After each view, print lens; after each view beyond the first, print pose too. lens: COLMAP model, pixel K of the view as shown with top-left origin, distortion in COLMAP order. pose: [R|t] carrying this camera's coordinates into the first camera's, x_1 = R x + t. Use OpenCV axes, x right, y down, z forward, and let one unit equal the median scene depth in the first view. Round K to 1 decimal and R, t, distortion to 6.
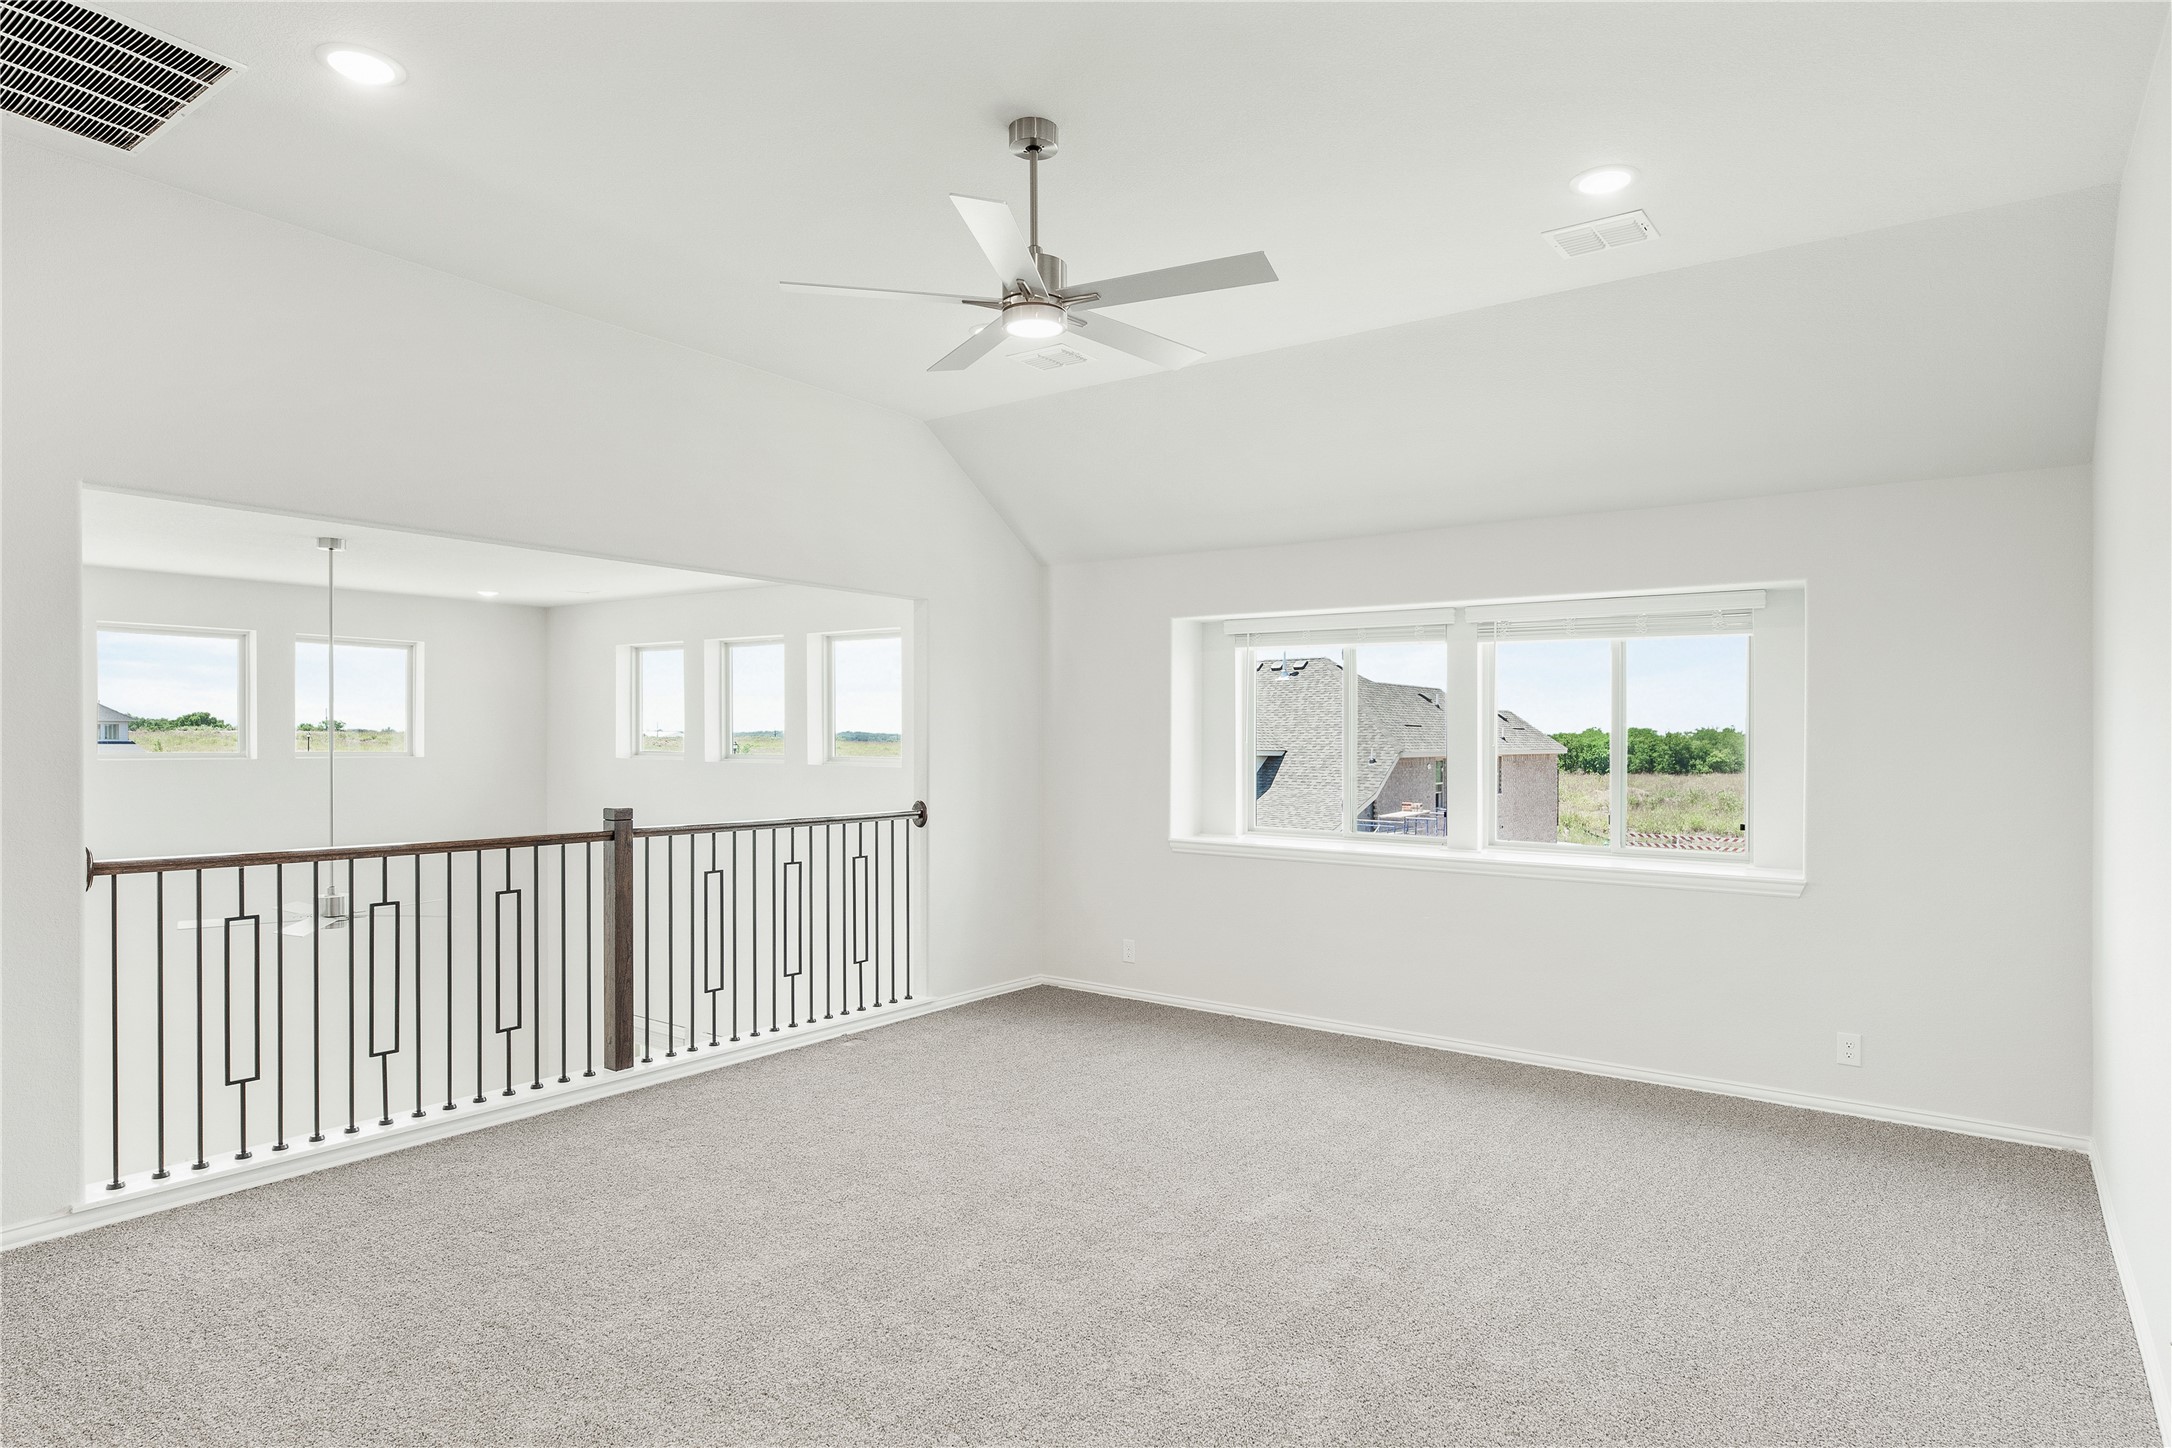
lens RADIAL K [[1216.5, 0, 1088.8], [0, 1216.5, 744.3], [0, 0, 1]] dist [-0.000882, -0.000299]
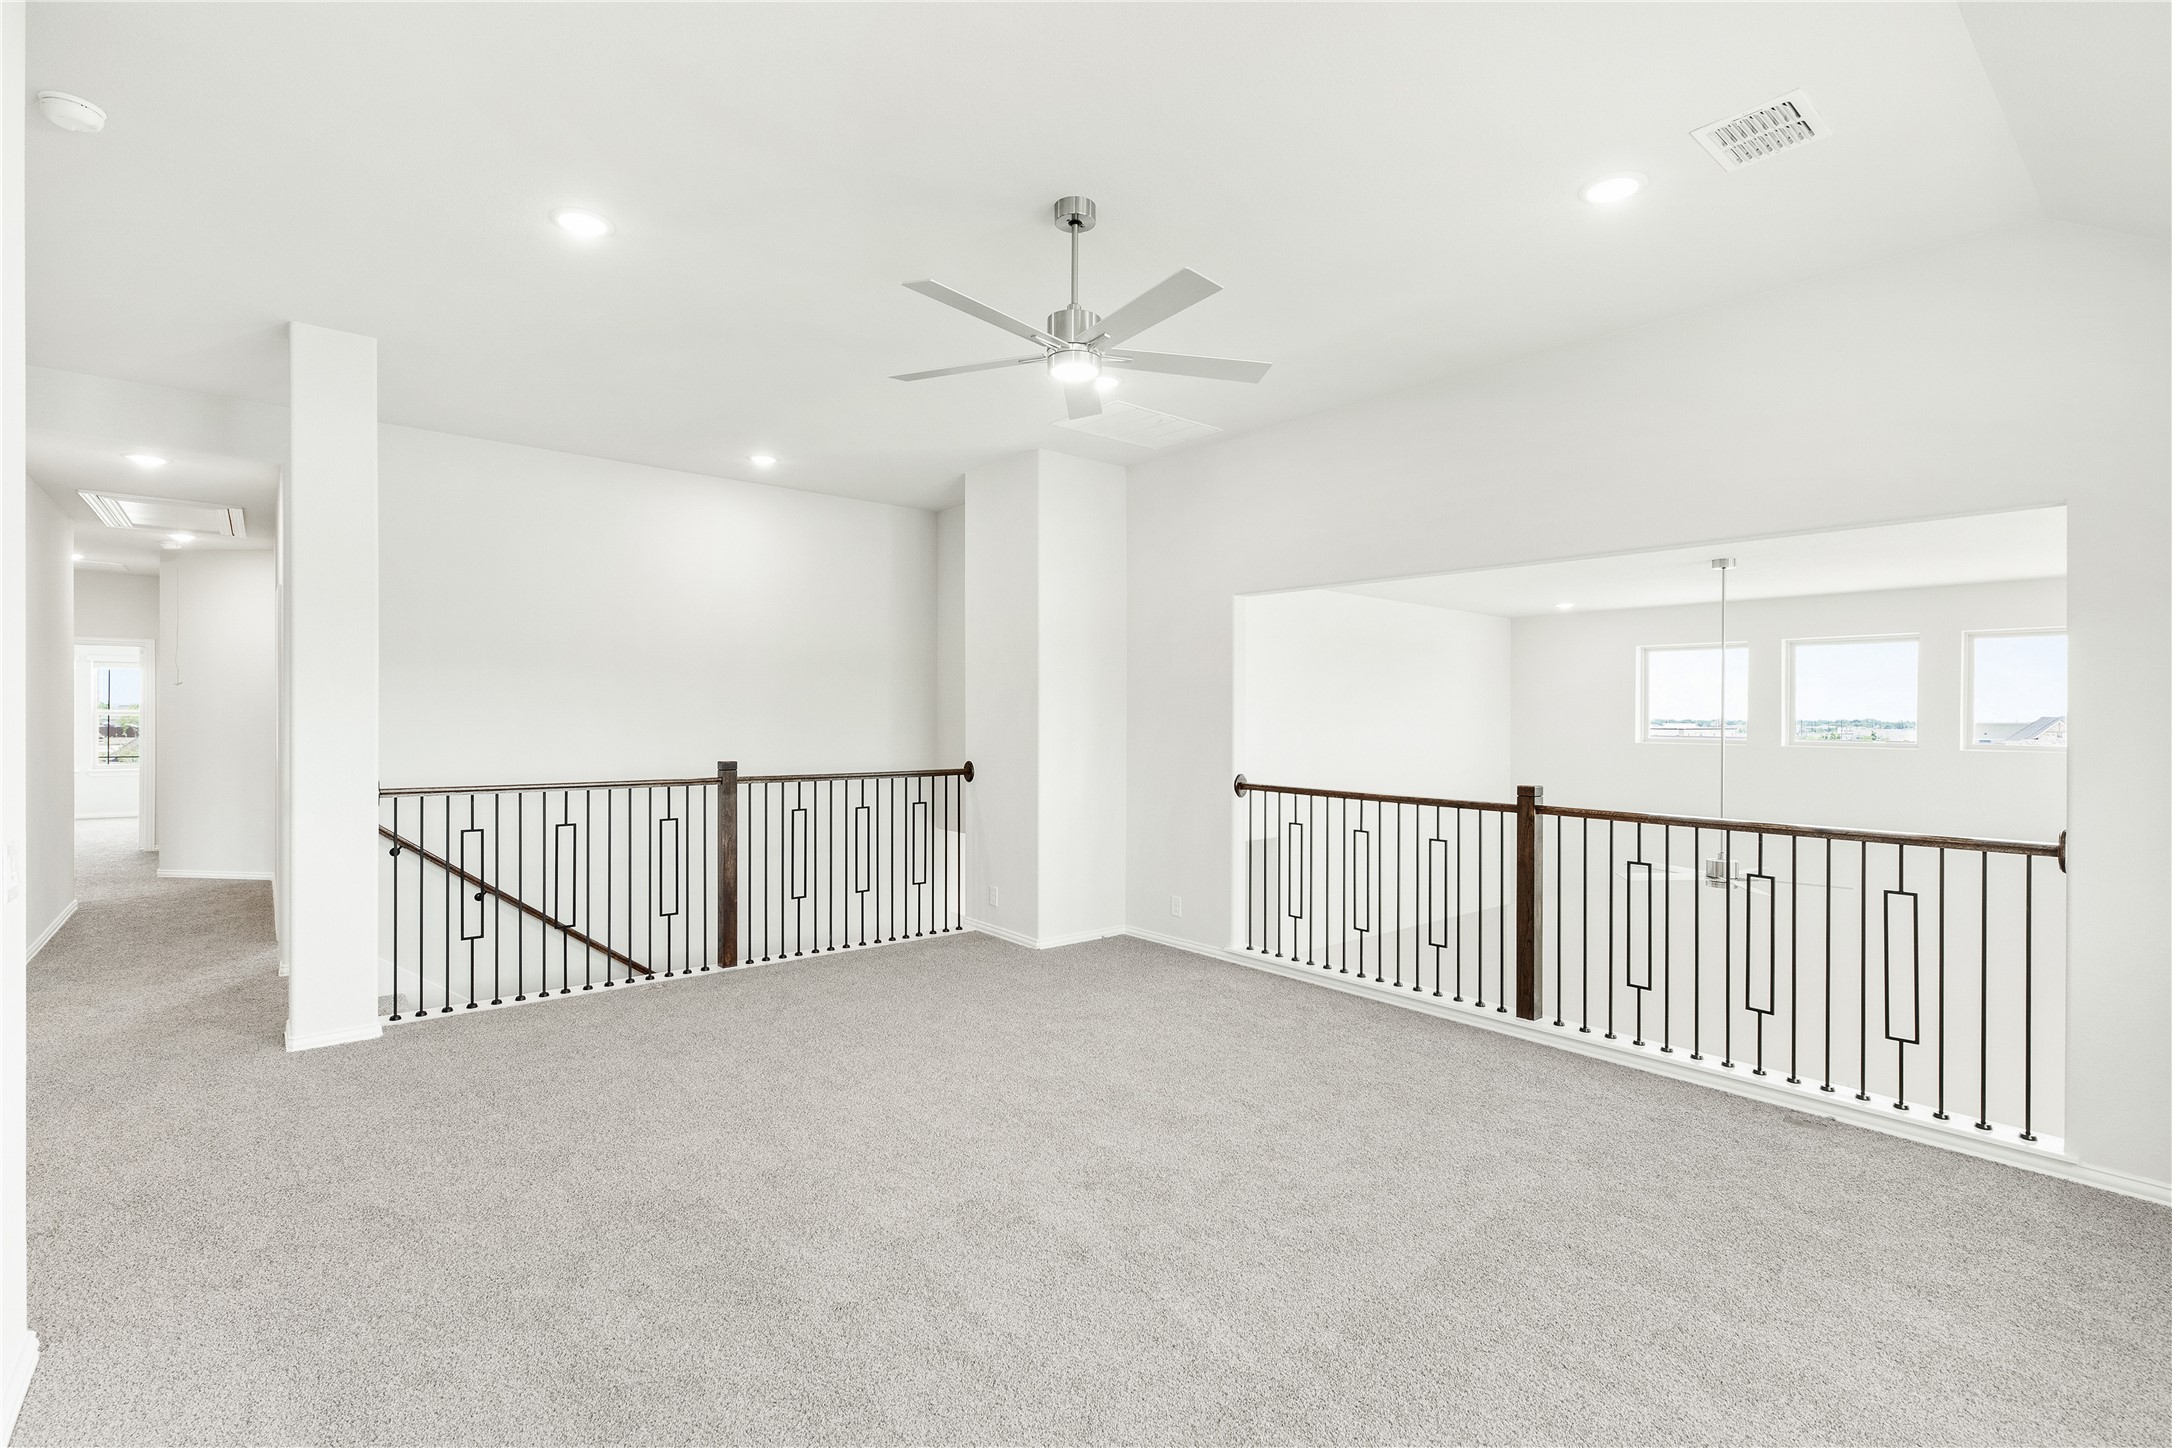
lens RADIAL K [[974.6, 0, 1090.9], [0, 974.6, 706.3], [0, 0, 1]] dist [0.000187, 0.000098]
pose [[-0.236800, -0.019248, -0.971368, 0.534749], [-0.017961, 0.999720, -0.015431, 0.000271], [0.971392, 0.013793, -0.237079, 0.742747]]
